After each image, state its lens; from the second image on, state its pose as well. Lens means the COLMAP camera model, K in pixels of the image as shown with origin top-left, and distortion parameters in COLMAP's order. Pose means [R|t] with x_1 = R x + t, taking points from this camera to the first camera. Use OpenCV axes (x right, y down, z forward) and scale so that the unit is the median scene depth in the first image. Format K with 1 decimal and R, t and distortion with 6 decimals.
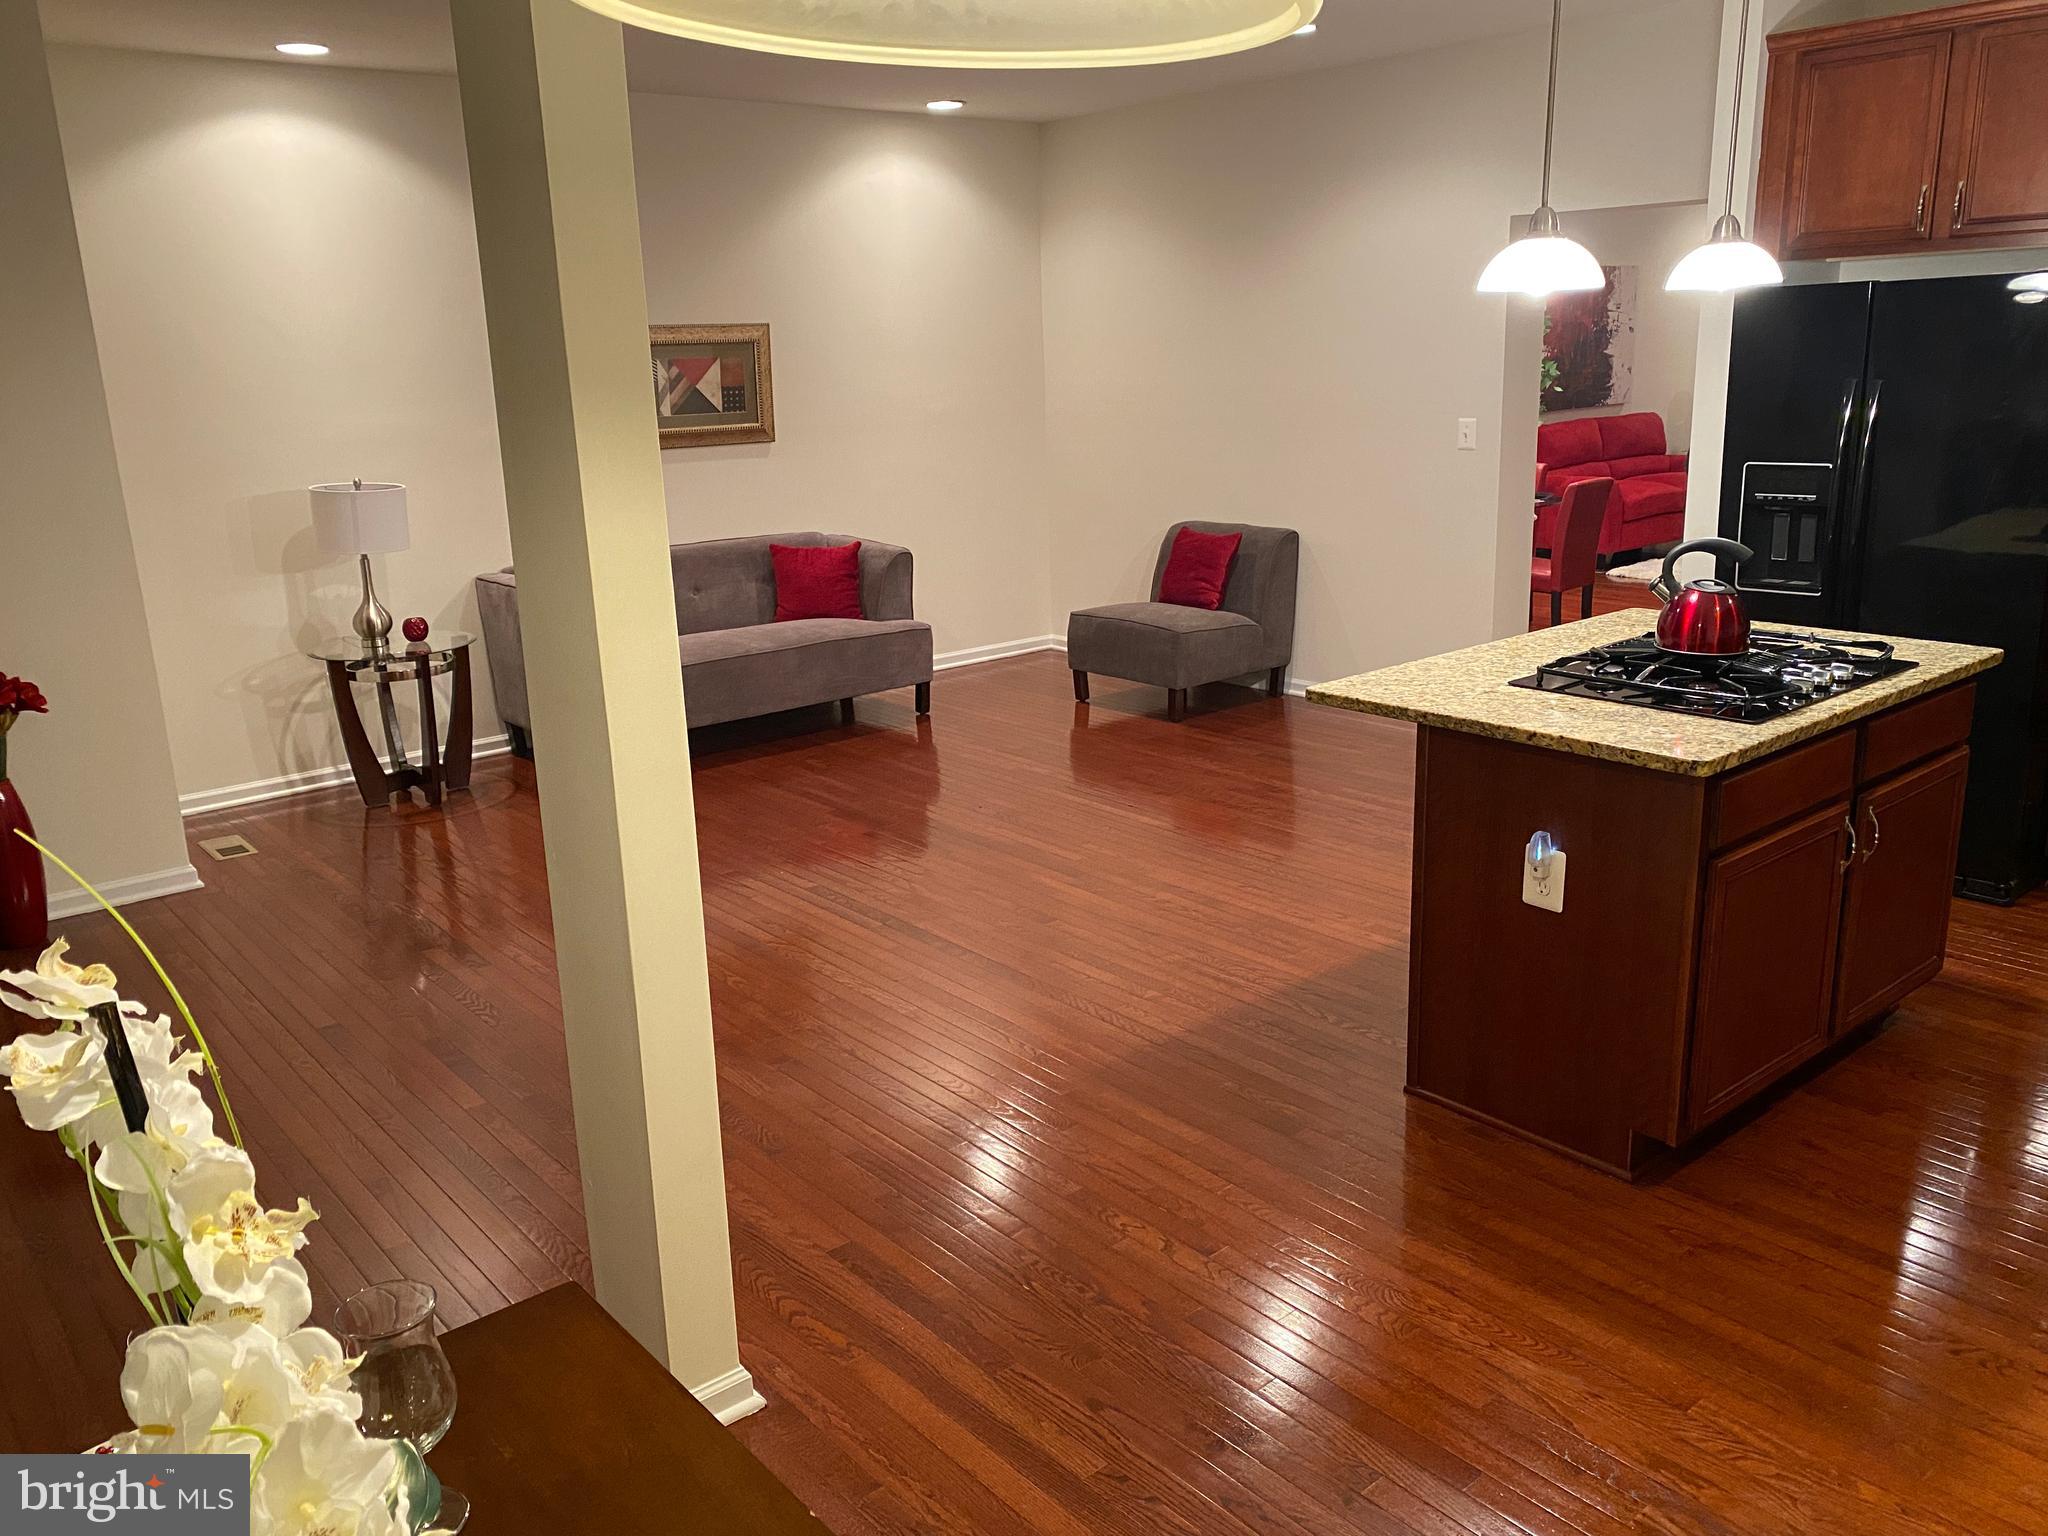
lens RADIAL K [[1557.3, 0, 1022.6], [0, 1557.3, 760.6], [0, 0, 1]] dist [0.002705, -0.010796]
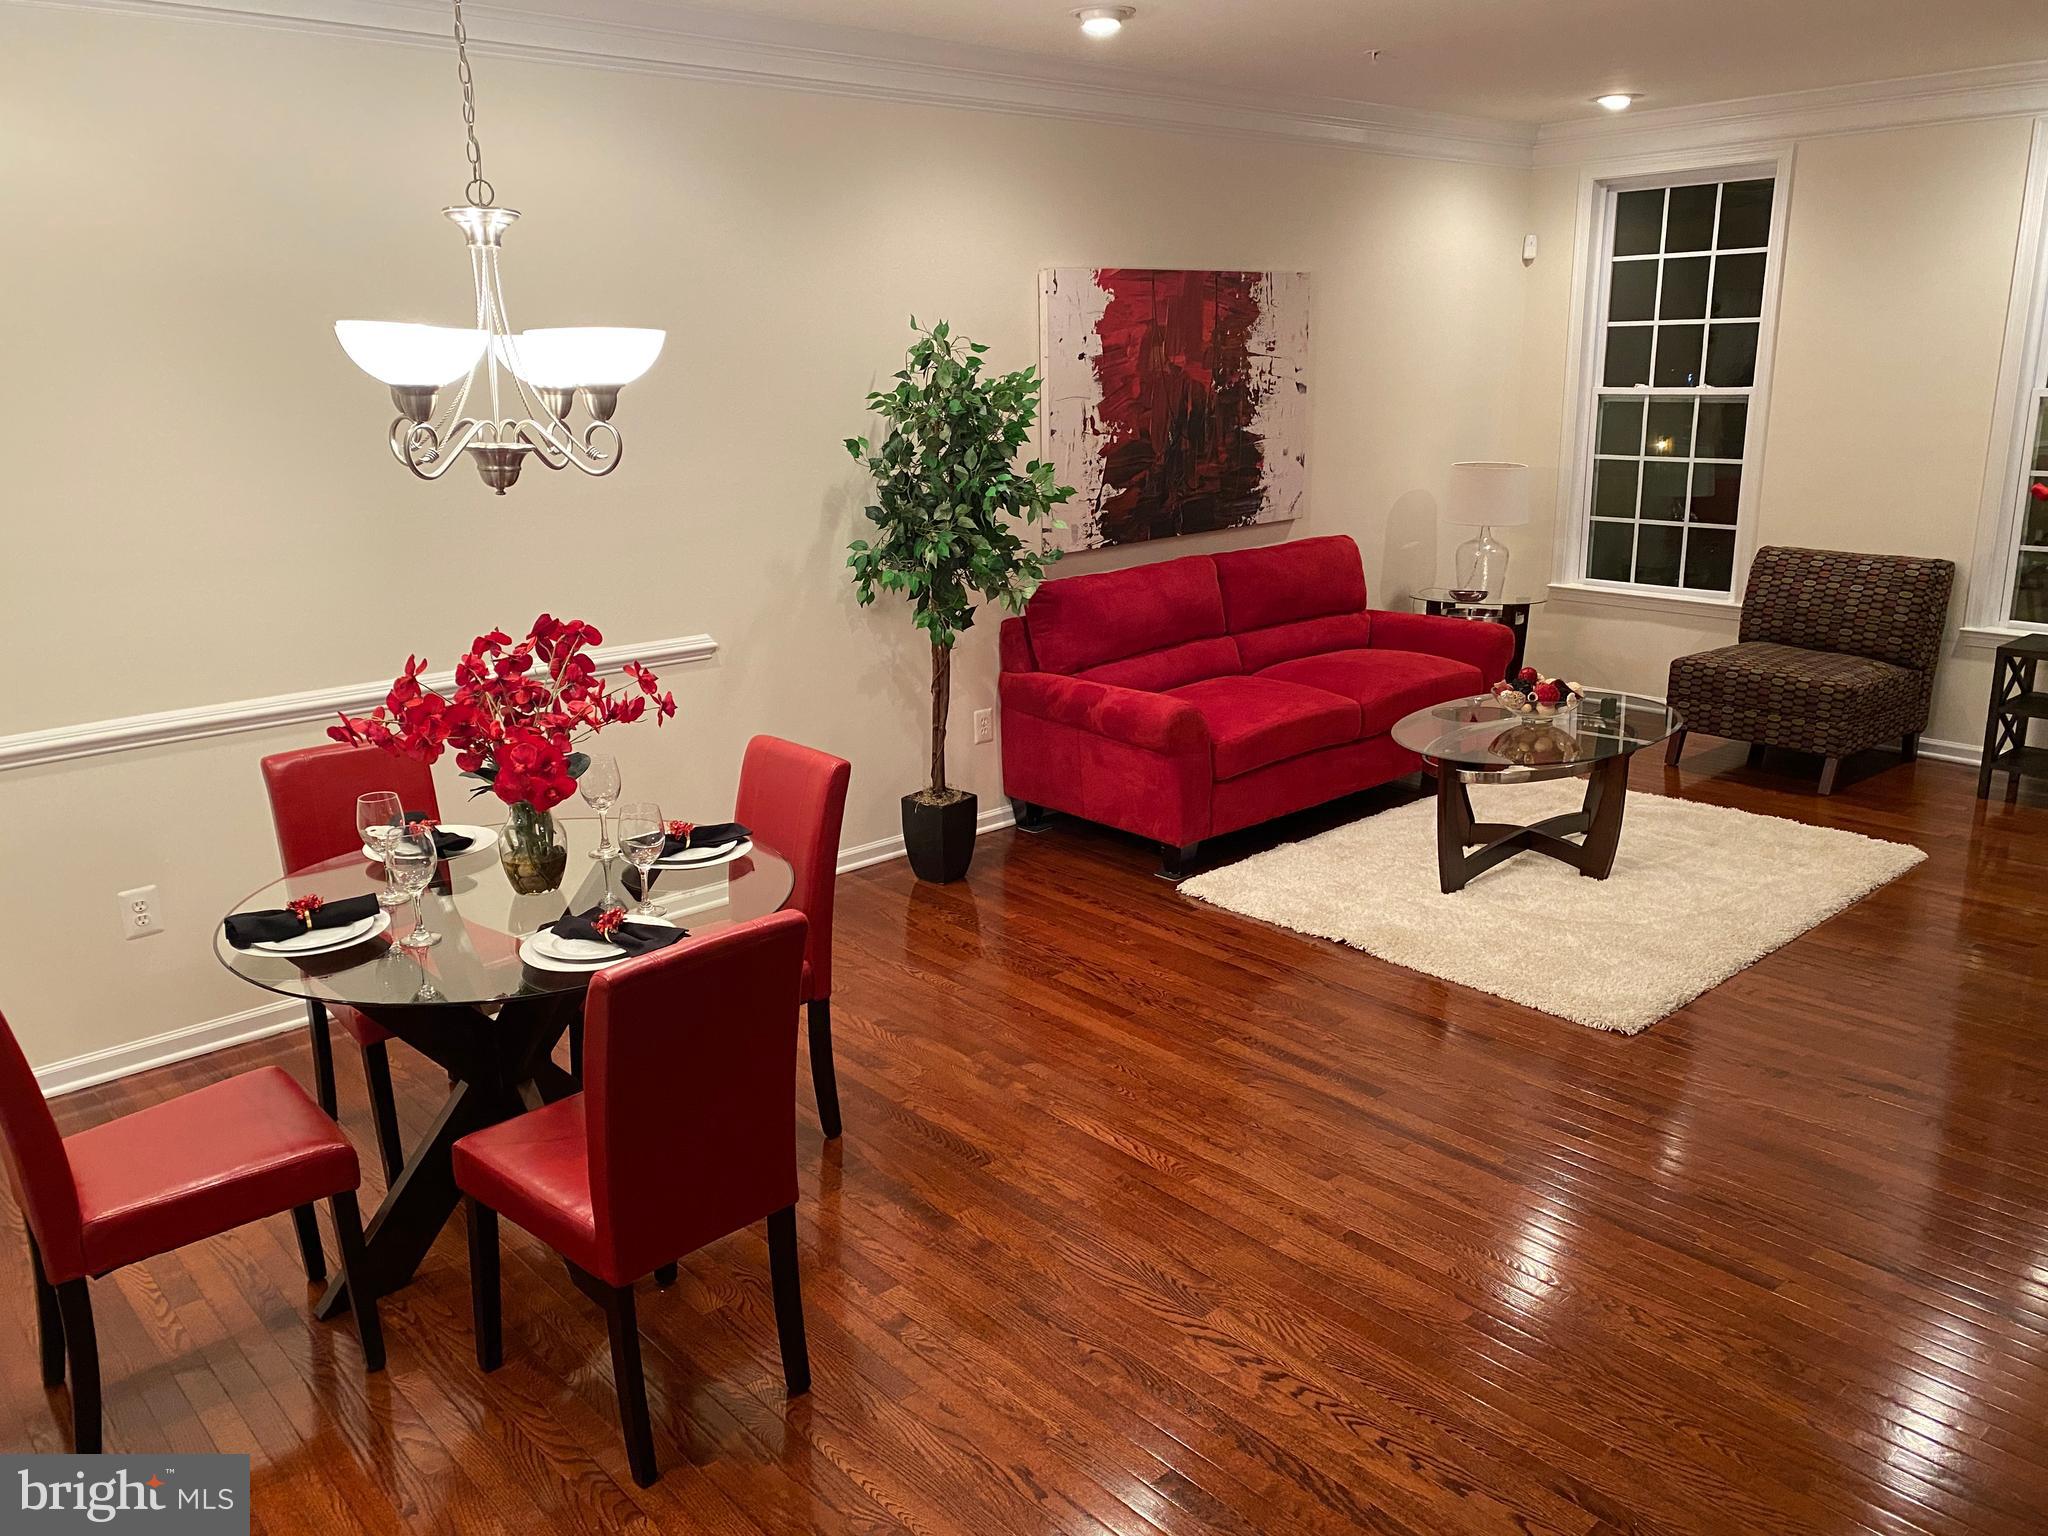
lens RADIAL K [[1541.7, 0, 1016.2], [0, 1541.7, 754.6], [0, 0, 1]] dist [0.091005, -0.173521]
pose [[0.999322, 0.006362, 0.036262, 0.708954], [-0.005962, 0.999920, -0.011130, -0.365035], [-0.036330, 0.010906, 0.999280, 1.181331]]
